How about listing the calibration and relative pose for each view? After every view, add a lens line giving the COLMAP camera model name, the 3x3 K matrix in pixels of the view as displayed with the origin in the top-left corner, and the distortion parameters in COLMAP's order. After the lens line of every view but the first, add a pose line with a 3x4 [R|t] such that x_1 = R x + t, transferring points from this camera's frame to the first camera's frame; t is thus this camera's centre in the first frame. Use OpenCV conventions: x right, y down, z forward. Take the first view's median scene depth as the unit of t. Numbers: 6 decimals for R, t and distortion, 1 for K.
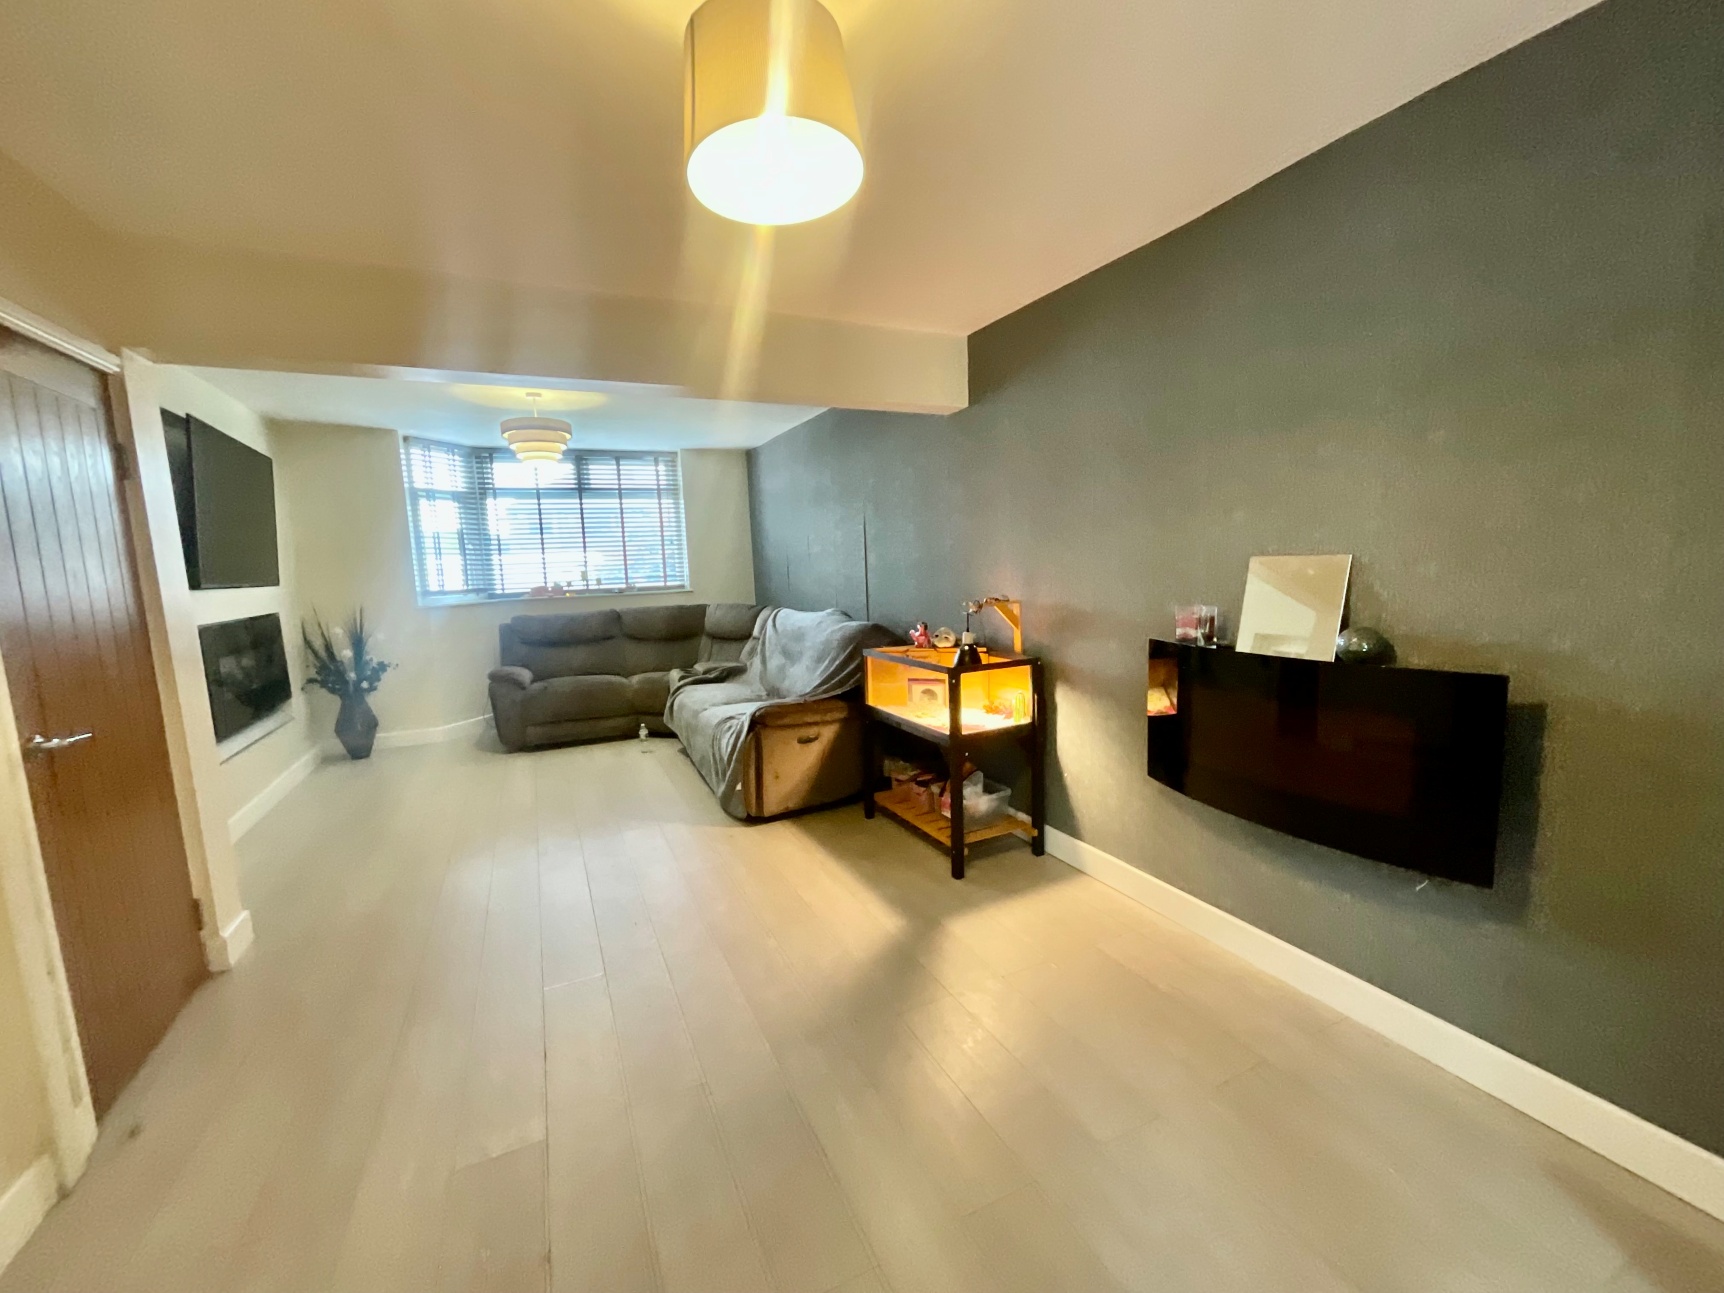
lens RADIAL K [[698.2, 0, 862.5], [0, 698.2, 649.1], [0, 0, 1]] dist [-0.001452, 0.000577]
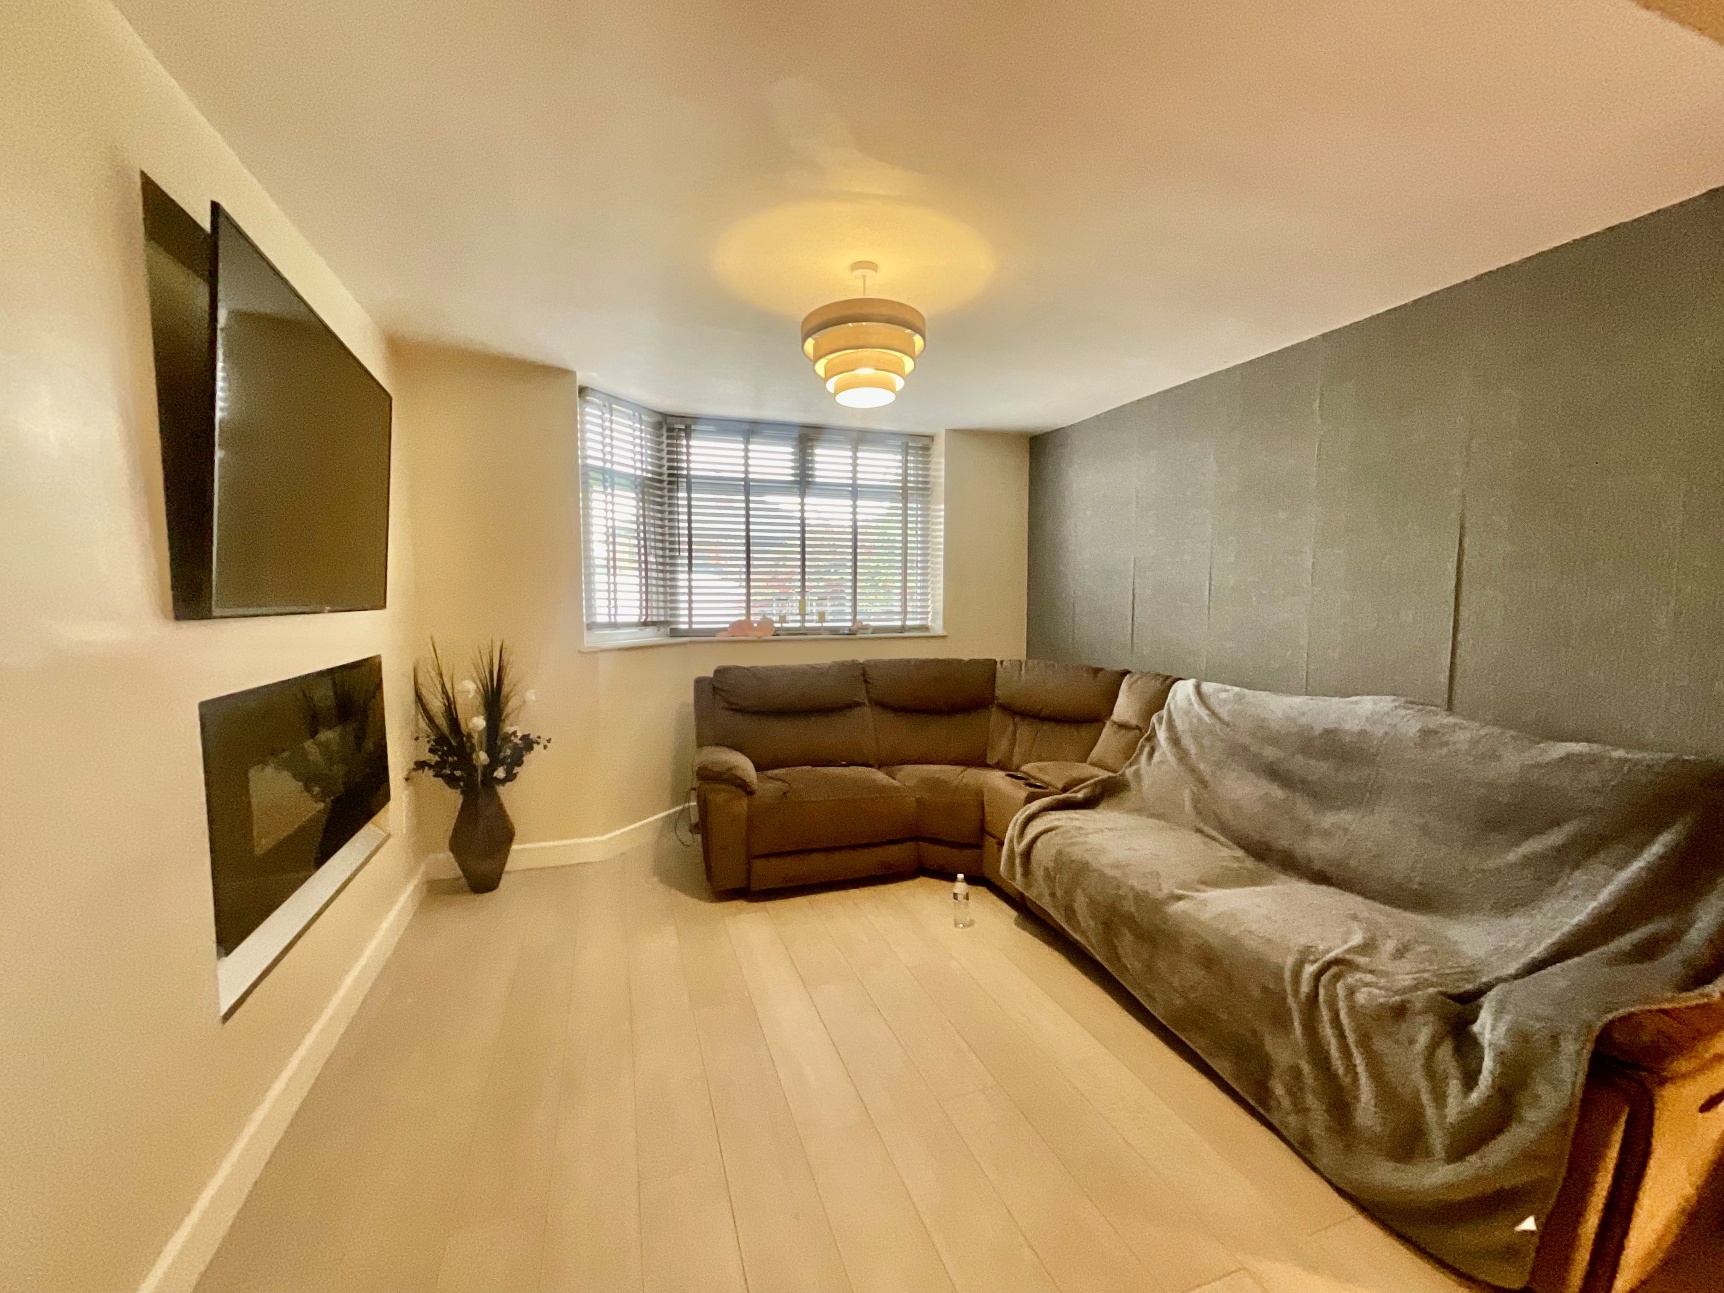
lens RADIAL K [[698.2, 0, 862.5], [0, 698.2, 649.1], [0, 0, 1]] dist [-0.001452, 0.000577]
pose [[0.994834, 0.045027, -0.090980, -0.326641], [-0.049314, 0.997750, -0.045429, -0.043289], [0.088730, 0.049681, 0.994816, 0.388715]]
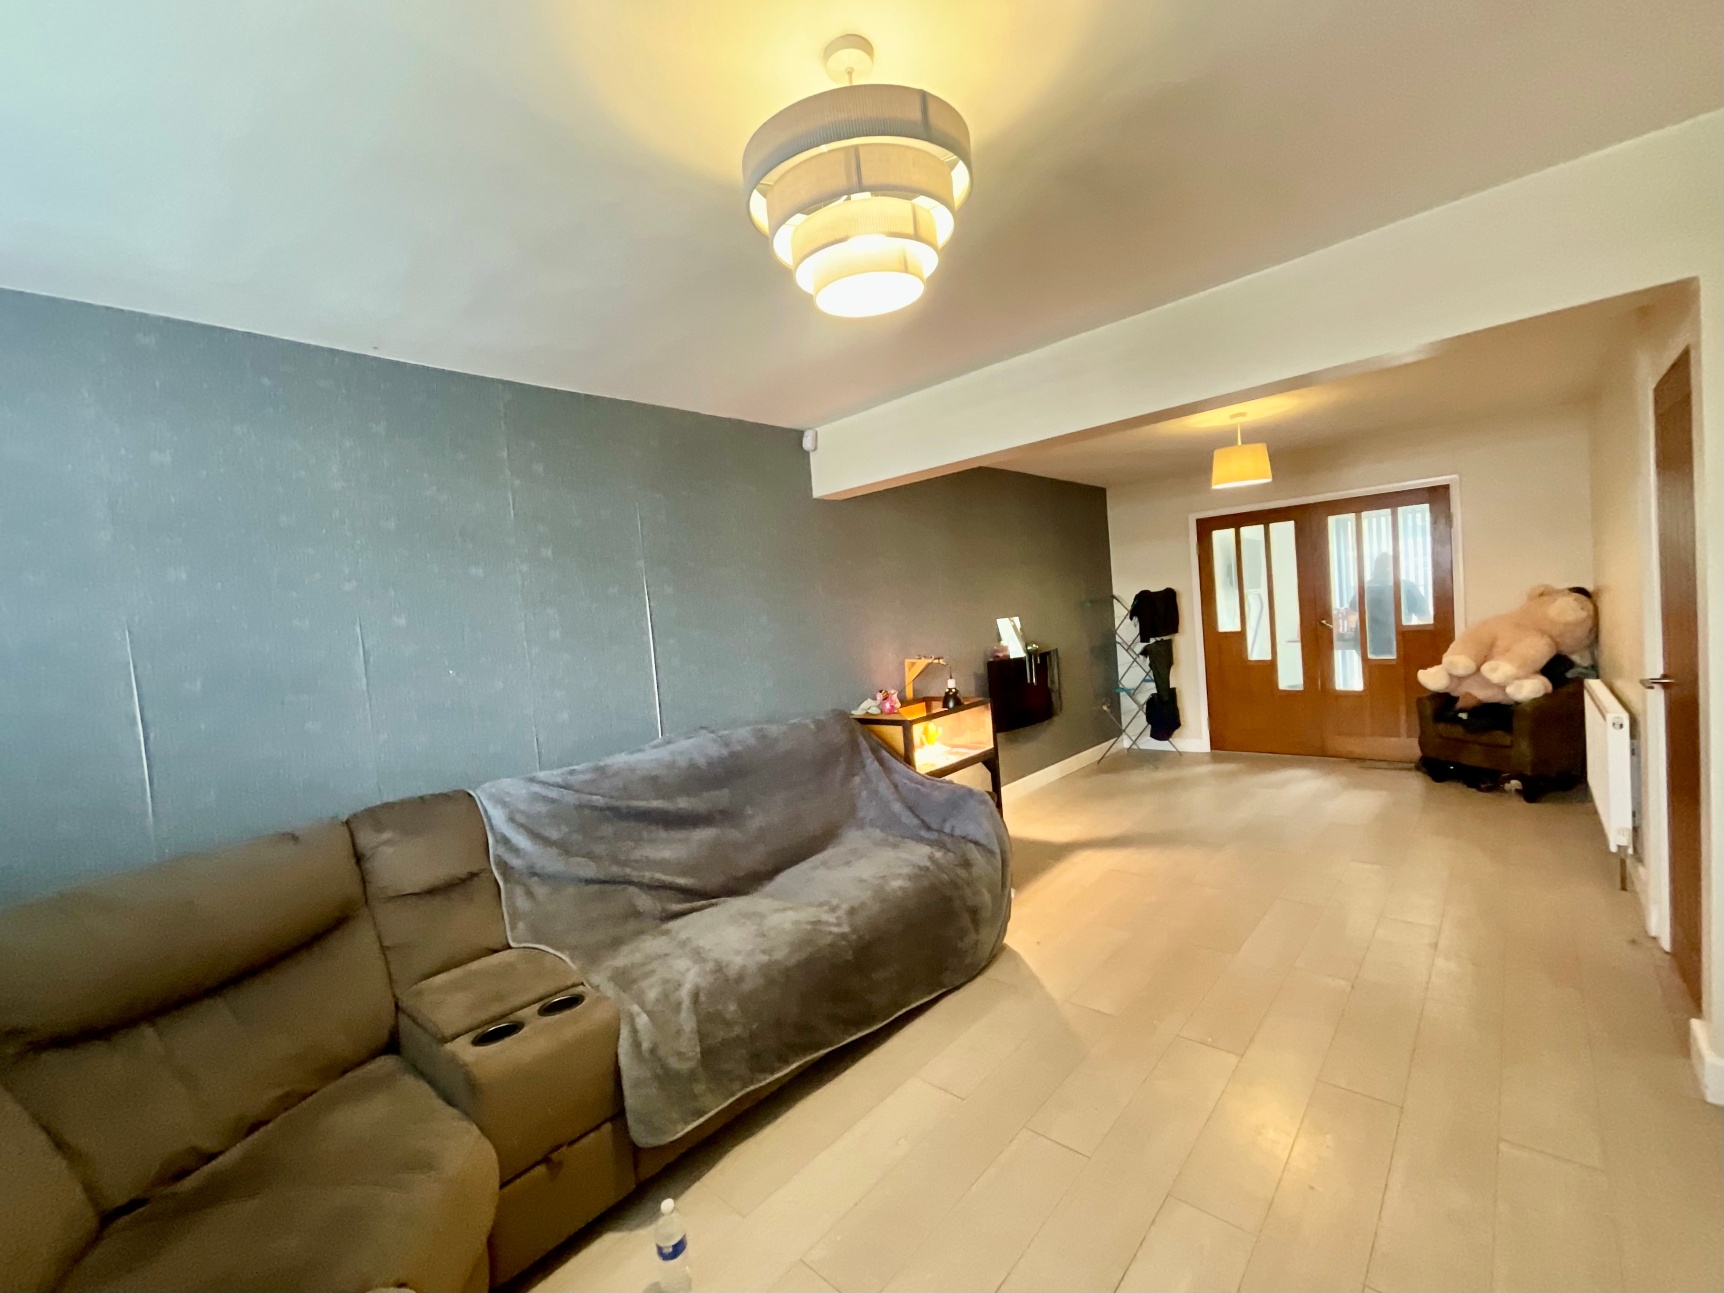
lens RADIAL K [[698.2, 0, 862.5], [0, 698.2, 649.1], [0, 0, 1]] dist [-0.001452, 0.000577]
pose [[-0.383527, 0.019193, 0.923330, -0.615666], [0.210837, 0.975201, 0.067305, -0.126118], [-0.899141, 0.220485, -0.378063, 0.993947]]
